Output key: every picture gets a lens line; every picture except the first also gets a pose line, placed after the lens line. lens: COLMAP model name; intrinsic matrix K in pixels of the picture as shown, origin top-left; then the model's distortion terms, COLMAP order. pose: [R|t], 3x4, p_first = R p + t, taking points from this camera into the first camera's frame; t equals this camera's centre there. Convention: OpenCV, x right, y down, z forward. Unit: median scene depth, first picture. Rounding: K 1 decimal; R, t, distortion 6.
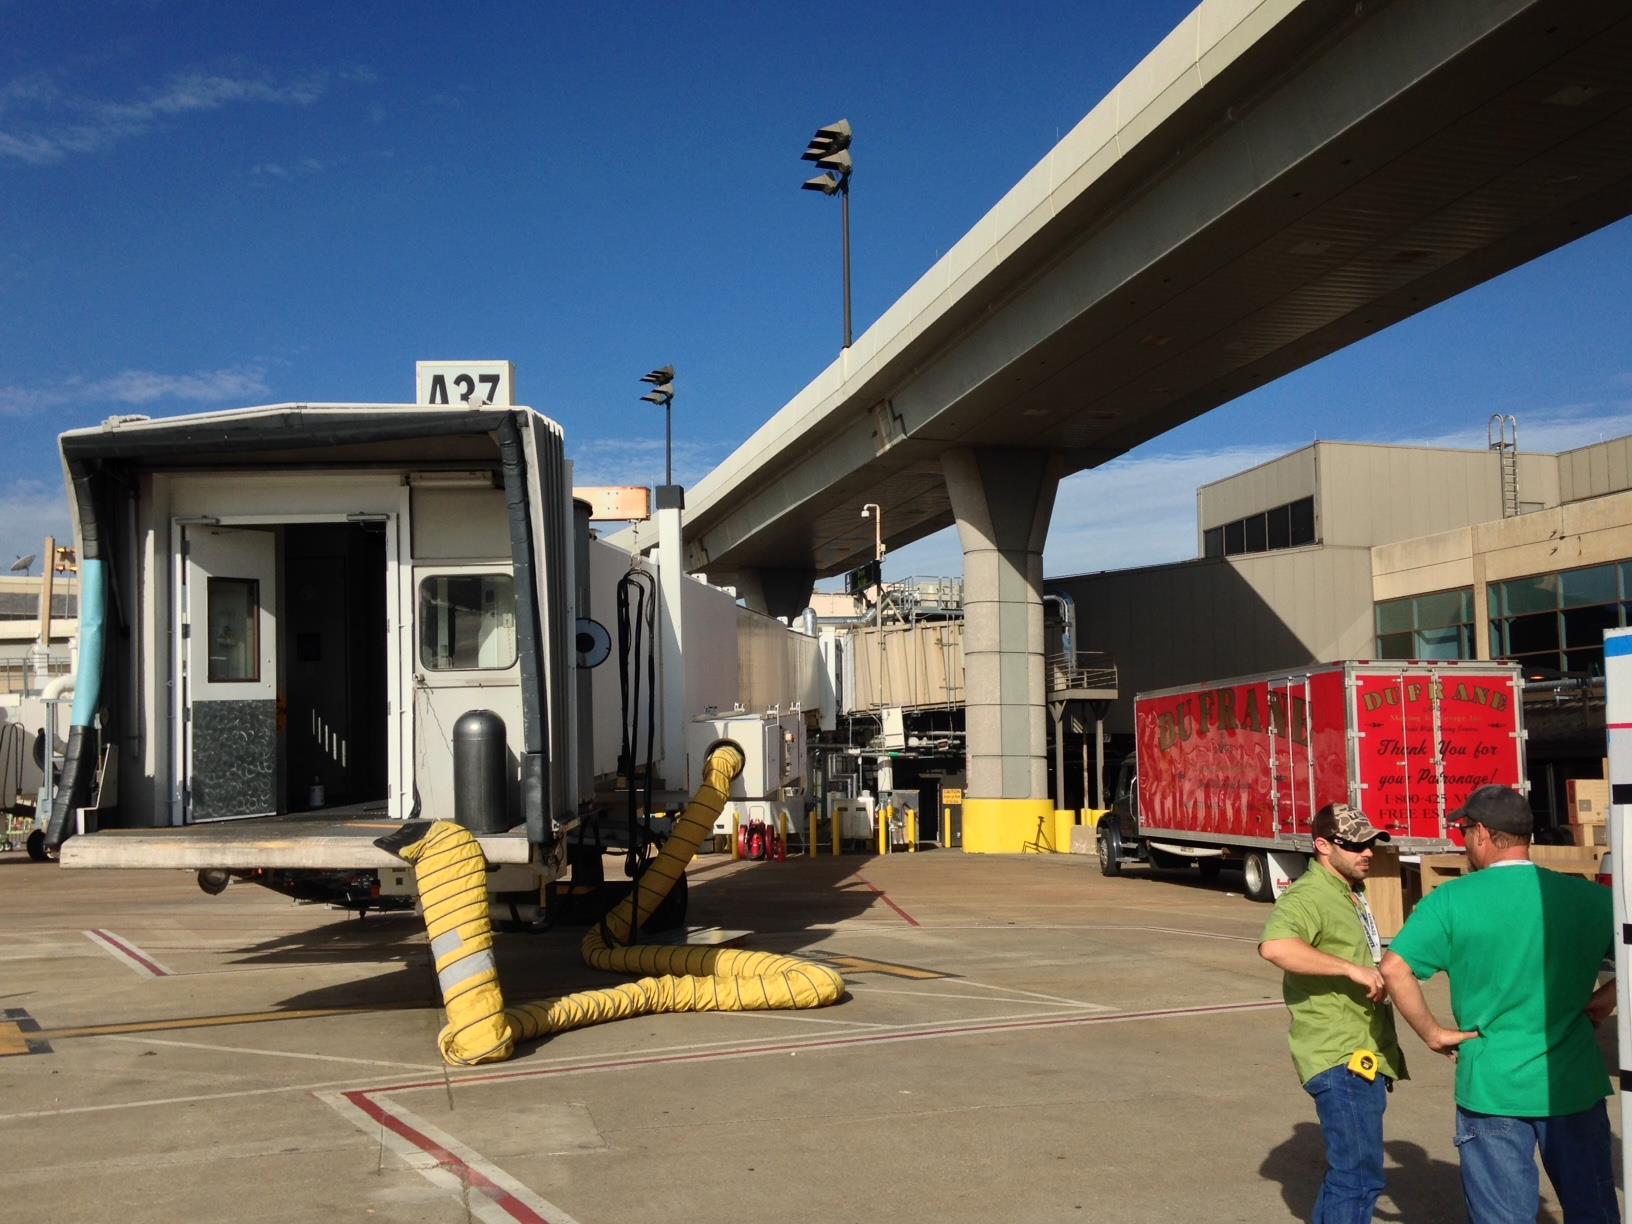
lens RADIAL K [[1370.2, 0, 813.7], [0, 1370.2, 611.2], [0, 0, 1]] dist [0.067207, -0.016944]
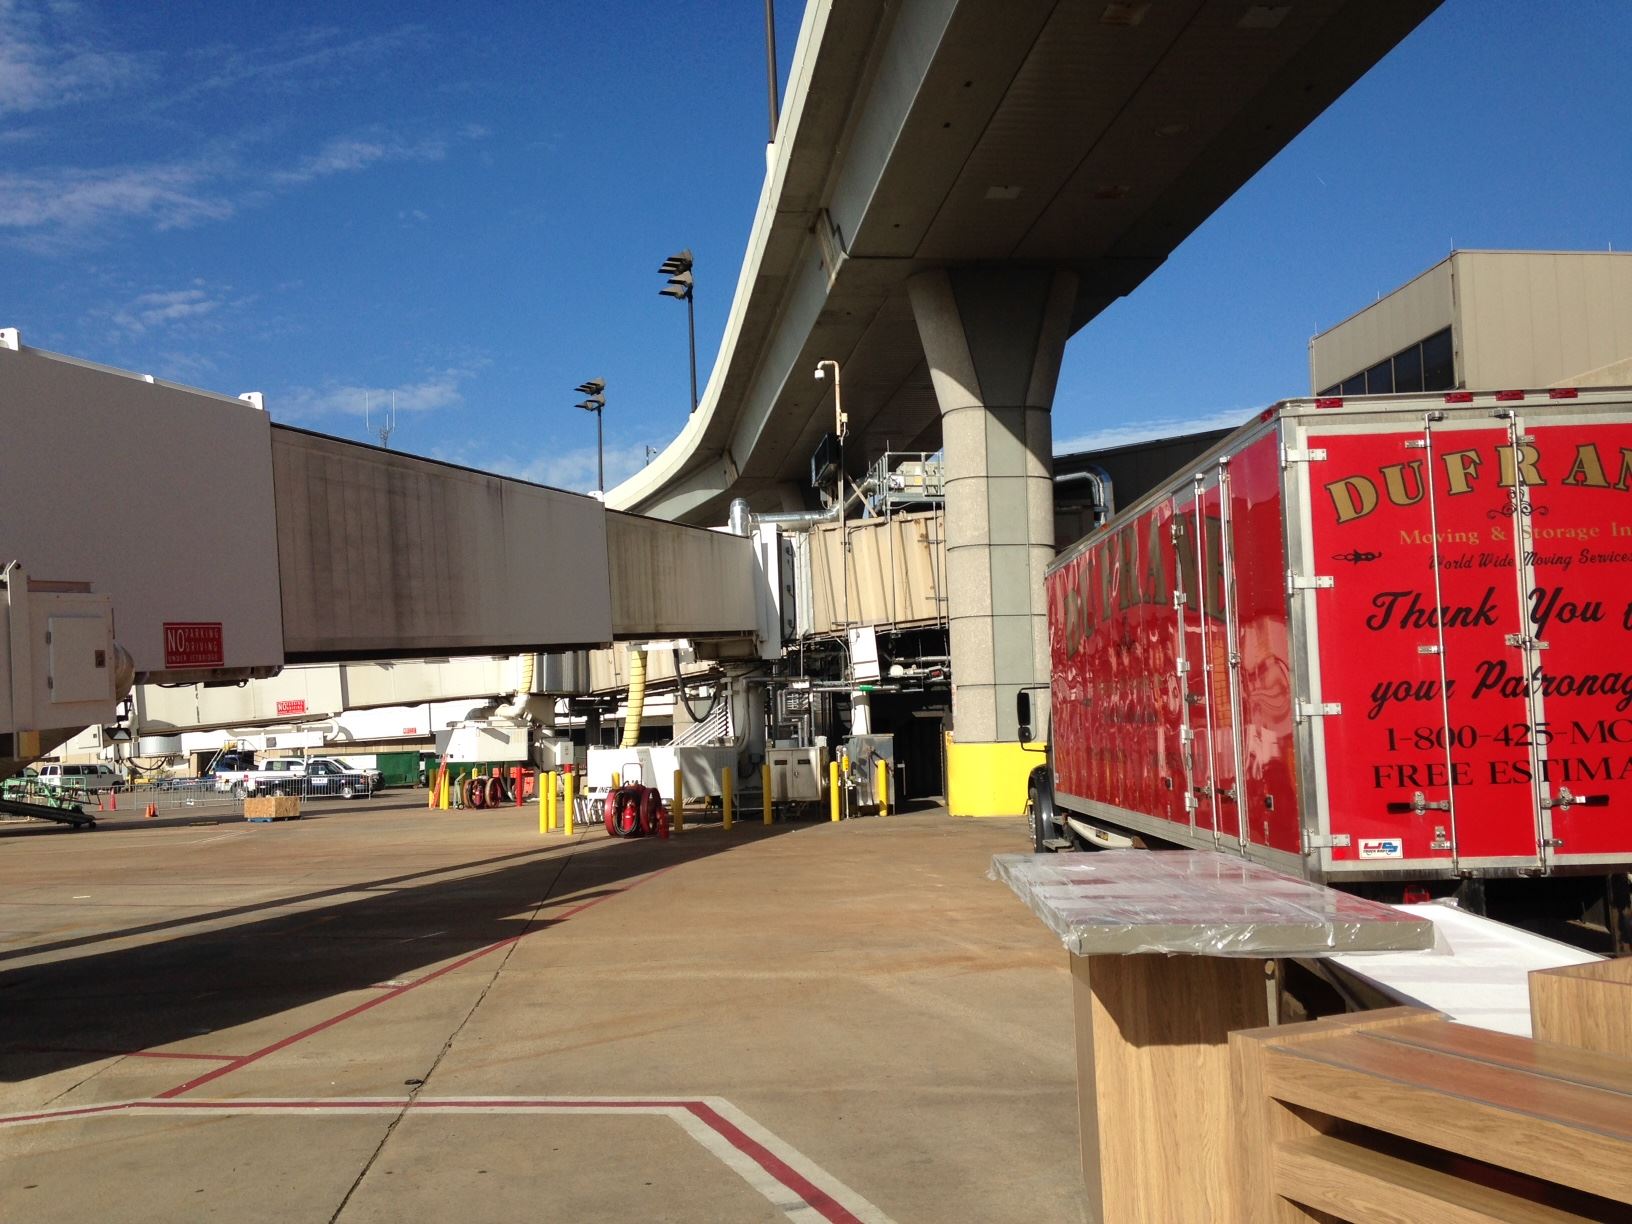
lens RADIAL K [[1370.2, 0, 816.5], [0, 1370.2, 616.6], [0, 0, 1]] dist [0.067207, -0.016944]
pose [[0.992063, -0.037585, -0.119992, 0.129006], [0.042880, 0.998203, 0.041857, 0.032991], [0.118203, -0.046670, 0.991892, 0.253234]]
